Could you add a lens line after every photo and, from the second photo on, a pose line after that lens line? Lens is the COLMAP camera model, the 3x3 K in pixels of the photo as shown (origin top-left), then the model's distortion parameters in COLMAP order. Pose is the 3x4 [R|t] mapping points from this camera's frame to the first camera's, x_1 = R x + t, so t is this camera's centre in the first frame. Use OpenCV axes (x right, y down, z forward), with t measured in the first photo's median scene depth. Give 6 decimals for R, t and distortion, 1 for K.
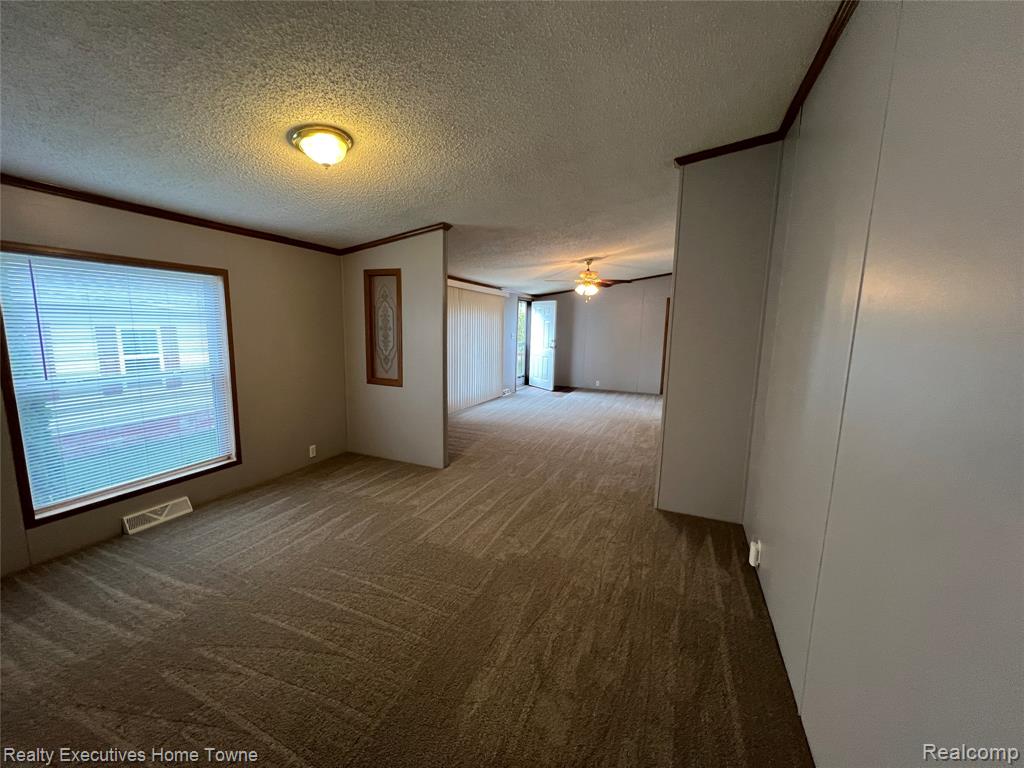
lens RADIAL K [[408.4, 0, 511.2], [0, 408.4, 384.3], [0, 0, 1]] dist [-0.002974, -0.000394]
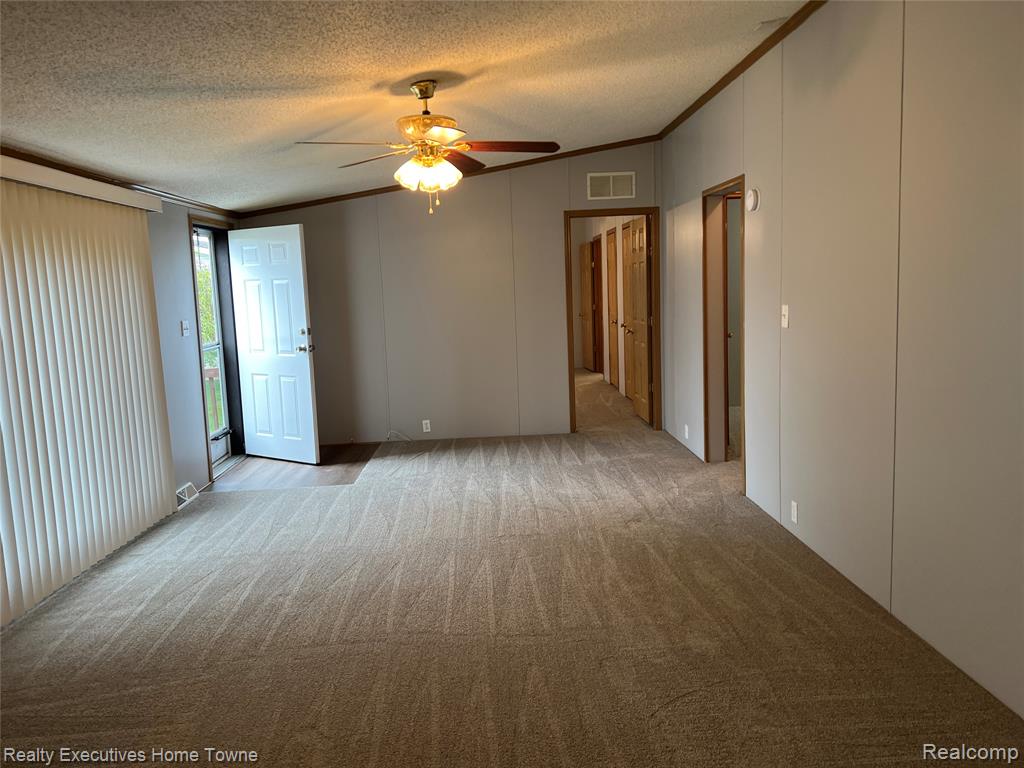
lens RADIAL K [[765.2, 0, 520.8], [0, 765.2, 383.9], [0, 0, 1]] dist [0.053444, -0.054543]
pose [[0.902979, -0.111992, 0.414834, -0.016450], [0.120410, 0.992707, 0.005899, -0.040903], [-0.412469, 0.044623, 0.909878, 0.286362]]
